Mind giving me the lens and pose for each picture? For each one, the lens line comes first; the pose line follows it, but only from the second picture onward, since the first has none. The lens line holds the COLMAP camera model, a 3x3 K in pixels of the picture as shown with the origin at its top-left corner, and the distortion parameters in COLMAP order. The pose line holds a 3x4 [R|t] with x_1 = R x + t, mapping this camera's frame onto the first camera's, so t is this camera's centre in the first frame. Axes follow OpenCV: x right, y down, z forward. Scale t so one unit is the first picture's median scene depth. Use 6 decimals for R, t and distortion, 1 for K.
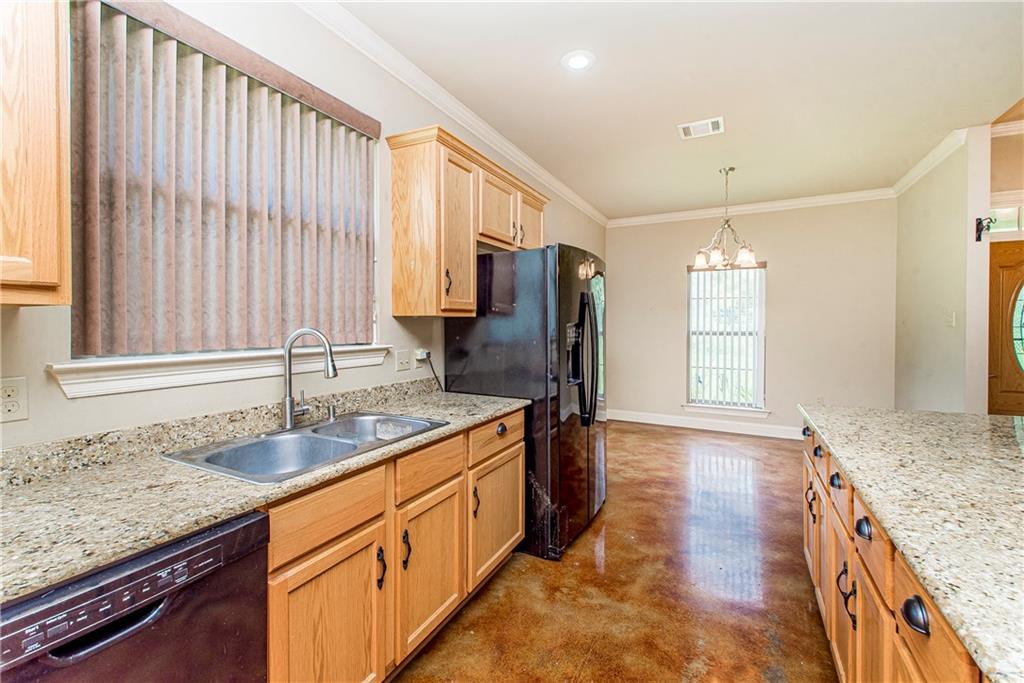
lens RADIAL K [[439.7, 0, 517.2], [0, 439.7, 329.3], [0, 0, 1]] dist [0.001570, -0.000733]
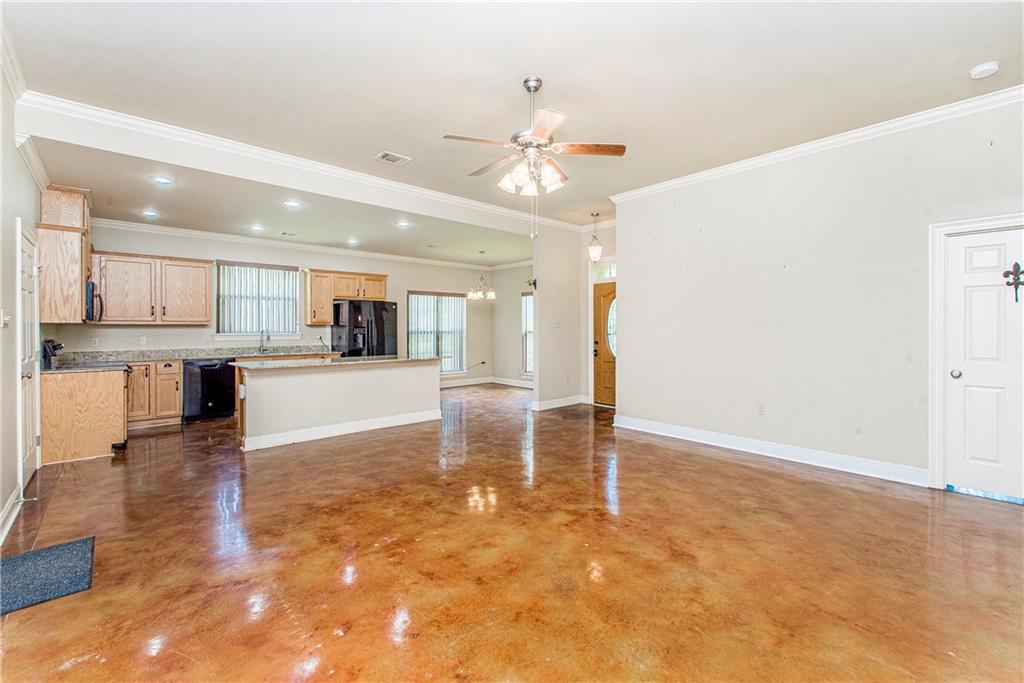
lens RADIAL K [[439.7, 0, 517.2], [0, 439.7, 329.3], [0, 0, 1]] dist [0.001570, -0.000733]
pose [[0.937780, -0.001888, -0.347225, 2.523483], [-0.001372, 0.999957, -0.009144, 0.034915], [0.347228, 0.009051, 0.937737, -1.621709]]
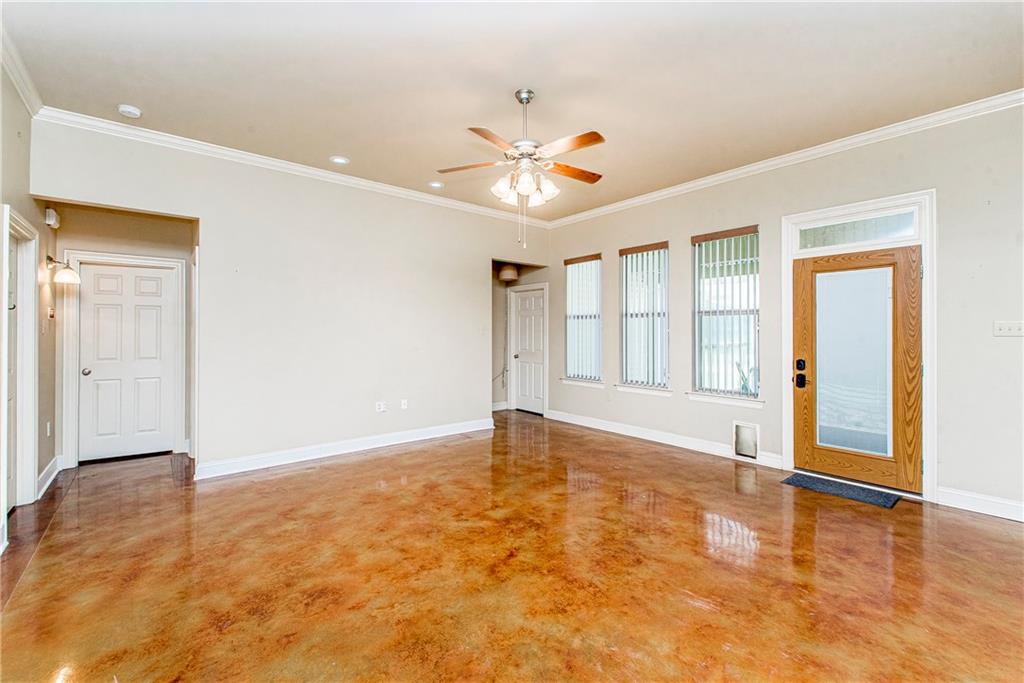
lens RADIAL K [[439.7, 0, 517.2], [0, 439.7, 329.3], [0, 0, 1]] dist [0.001570, -0.000733]
pose [[-0.921399, -0.000209, 0.388619, 1.538269], [0.003019, 0.999966, 0.007695, -0.017527], [-0.388607, 0.008264, -0.921367, 1.065636]]
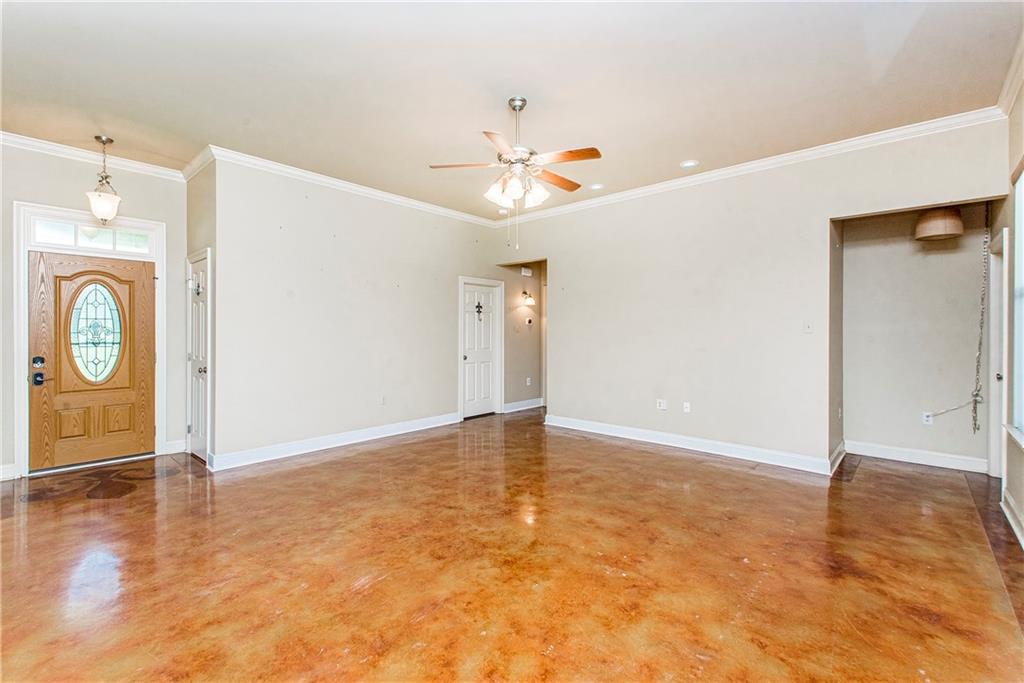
lens RADIAL K [[443.0, 0, 511.6], [0, 443.0, 335.7], [0, 0, 1]] dist [0.002578, -0.000288]
pose [[0.250605, -0.011242, 0.968024, 0.597878], [0.009265, 0.999915, 0.009214, 0.005108], [-0.968045, 0.006659, 0.250688, -0.625207]]
